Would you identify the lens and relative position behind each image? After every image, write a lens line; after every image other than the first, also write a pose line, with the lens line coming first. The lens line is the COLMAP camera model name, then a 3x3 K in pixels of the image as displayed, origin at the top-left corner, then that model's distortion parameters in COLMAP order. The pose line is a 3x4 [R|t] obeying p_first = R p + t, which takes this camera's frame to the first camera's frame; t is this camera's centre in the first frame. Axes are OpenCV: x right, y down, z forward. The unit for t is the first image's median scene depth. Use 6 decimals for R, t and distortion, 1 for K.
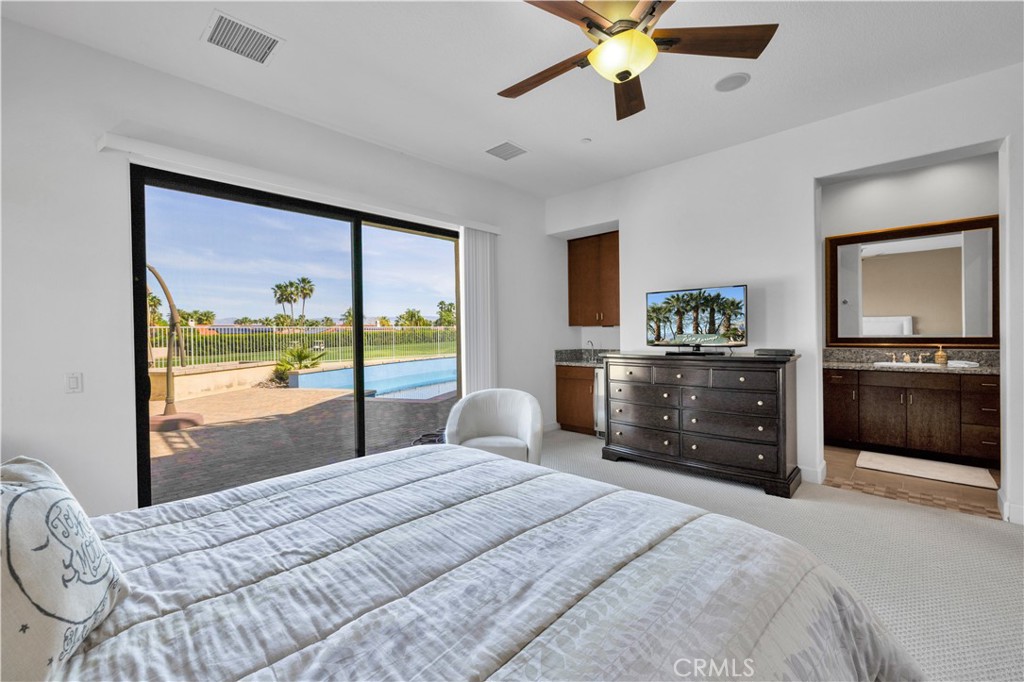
lens RADIAL K [[427.2, 0, 503.4], [0, 427.2, 338.2], [0, 0, 1]] dist [0.000375, -0.000138]
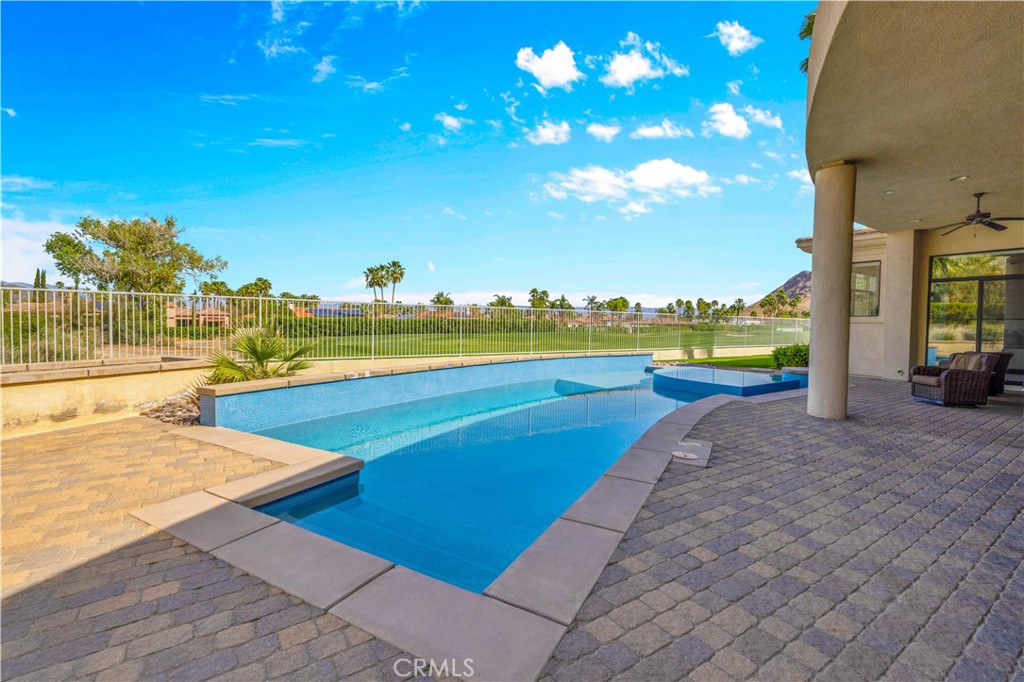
lens RADIAL K [[427.2, 0, 503.4], [0, 427.2, 338.2], [0, 0, 1]] dist [0.000375, -0.000138]
pose [[0.977349, 0.037519, -0.208284, -0.016162], [-0.032999, 0.999139, 0.025134, 0.000716], [0.209047, -0.017691, 0.977745, 0.099149]]
